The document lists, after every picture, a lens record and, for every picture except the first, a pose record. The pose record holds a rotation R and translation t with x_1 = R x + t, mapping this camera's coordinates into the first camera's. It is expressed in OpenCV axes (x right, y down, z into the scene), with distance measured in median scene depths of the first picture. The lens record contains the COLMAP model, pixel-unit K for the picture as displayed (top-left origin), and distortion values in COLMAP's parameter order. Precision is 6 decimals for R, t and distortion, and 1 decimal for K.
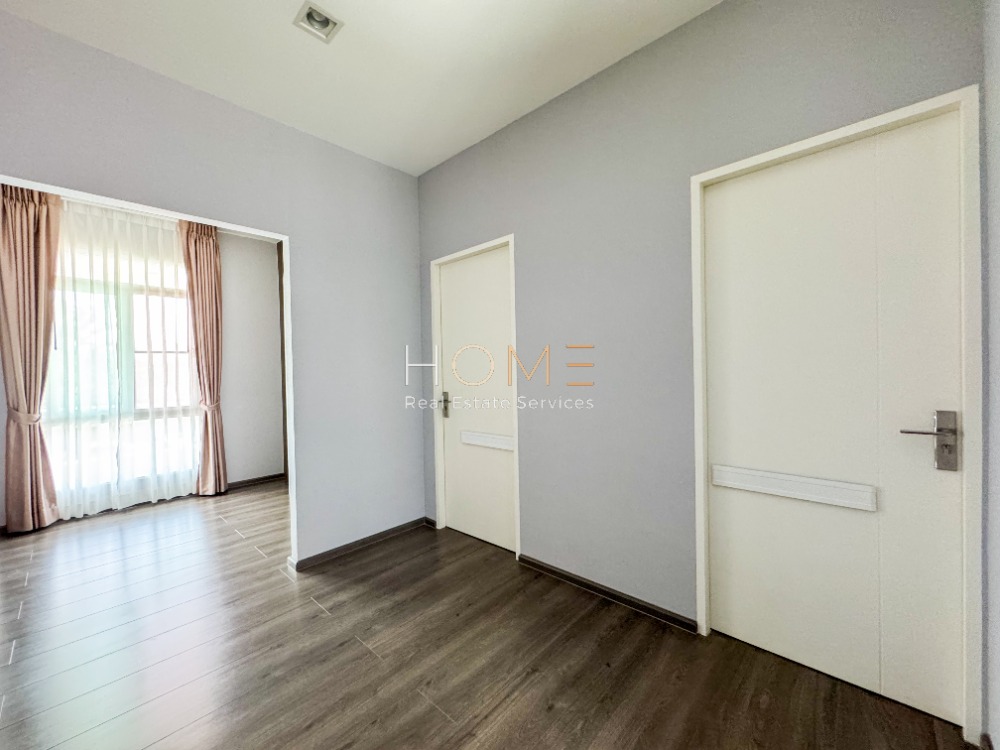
lens RADIAL K [[405.0, 0, 501.0], [0, 405.0, 377.3], [0, 0, 1]] dist [-0.005459, 0.001083]
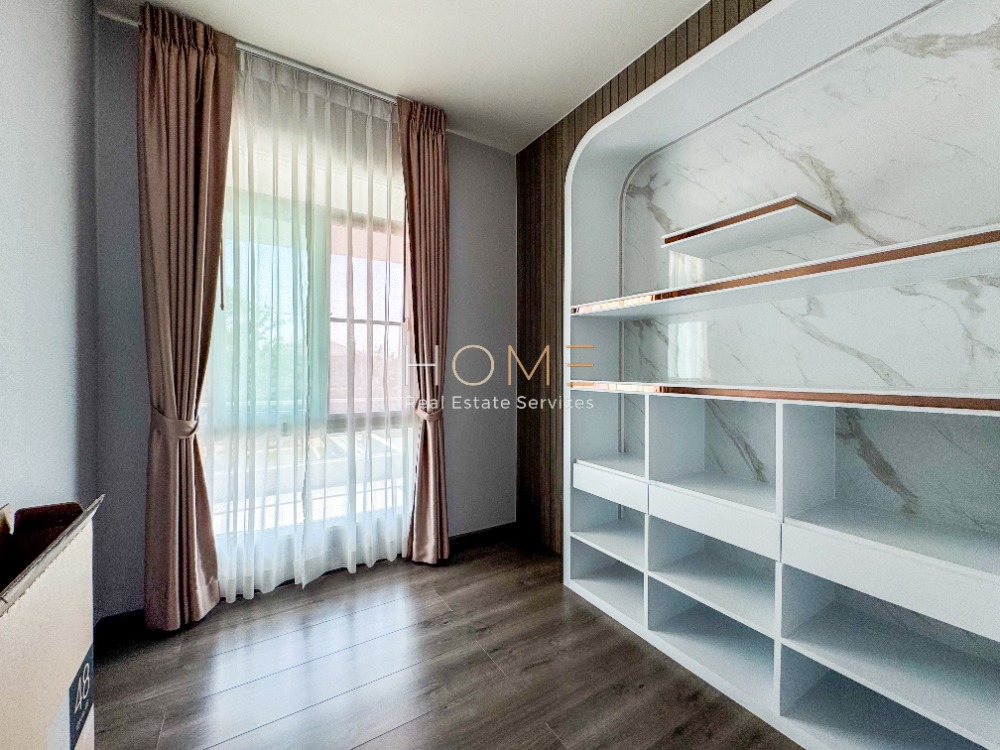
lens RADIAL K [[405.0, 0, 504.3], [0, 405.0, 379.7], [0, 0, 1]] dist [-0.005459, 0.001083]
pose [[0.966370, 0.031858, -0.255174, -0.520623], [-0.030401, 0.999491, 0.009652, 0.013666], [0.255351, -0.001570, 0.966847, 0.501916]]
